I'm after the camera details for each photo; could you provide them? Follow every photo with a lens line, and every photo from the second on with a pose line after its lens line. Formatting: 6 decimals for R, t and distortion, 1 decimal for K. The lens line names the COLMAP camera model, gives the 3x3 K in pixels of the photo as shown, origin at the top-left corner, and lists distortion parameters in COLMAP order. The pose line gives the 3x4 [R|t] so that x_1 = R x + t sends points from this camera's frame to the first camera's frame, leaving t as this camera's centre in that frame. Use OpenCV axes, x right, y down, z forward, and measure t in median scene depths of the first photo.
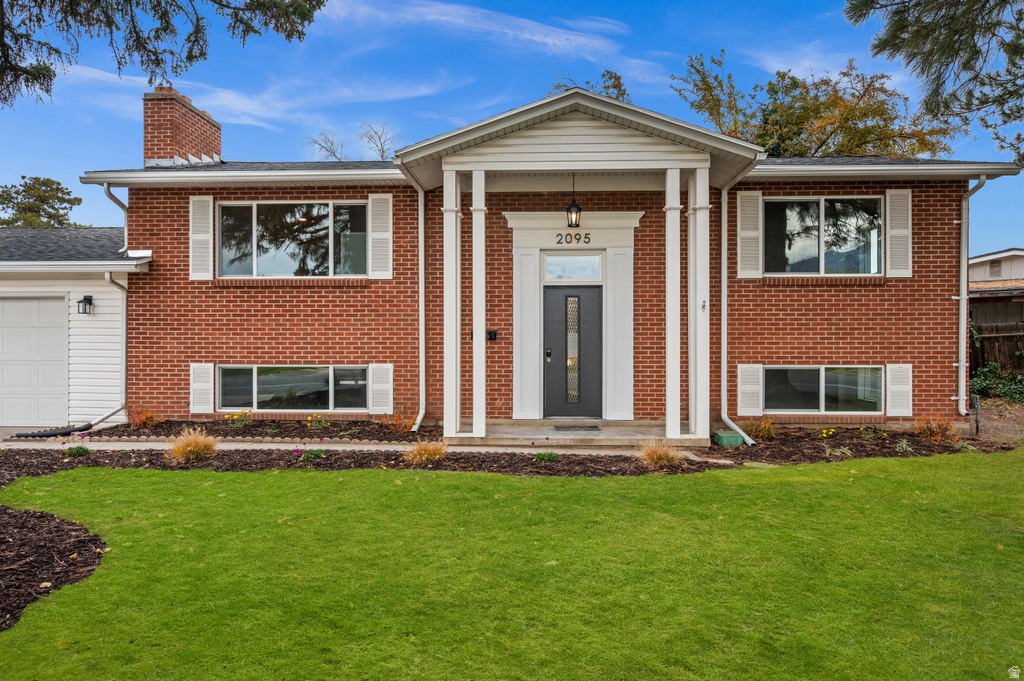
lens RADIAL K [[701.6, 0, 512.5], [0, 701.6, 343.5], [0, 0, 1]] dist [-0.004429, -0.001503]
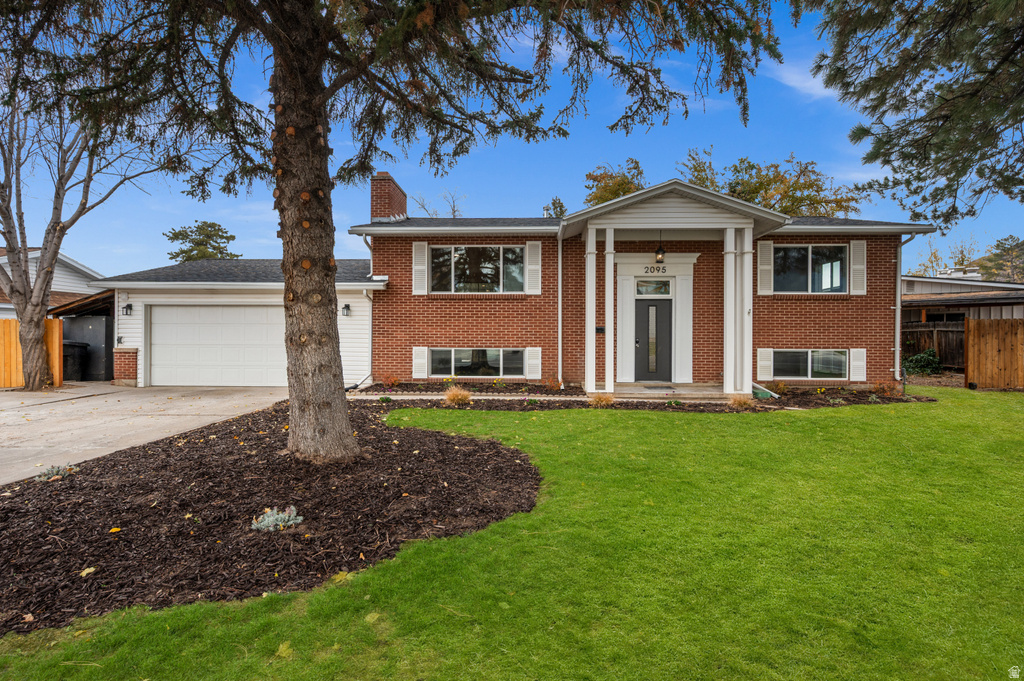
lens RADIAL K [[488.0, 0, 510.2], [0, 488.0, 333.5], [0, 0, 1]] dist [-0.004980, -0.000877]
pose [[0.999967, 0.003088, 0.007541, -0.250888], [-0.003046, 0.999980, -0.005541, 0.003315], [-0.007558, 0.005518, 0.999956, -0.110606]]
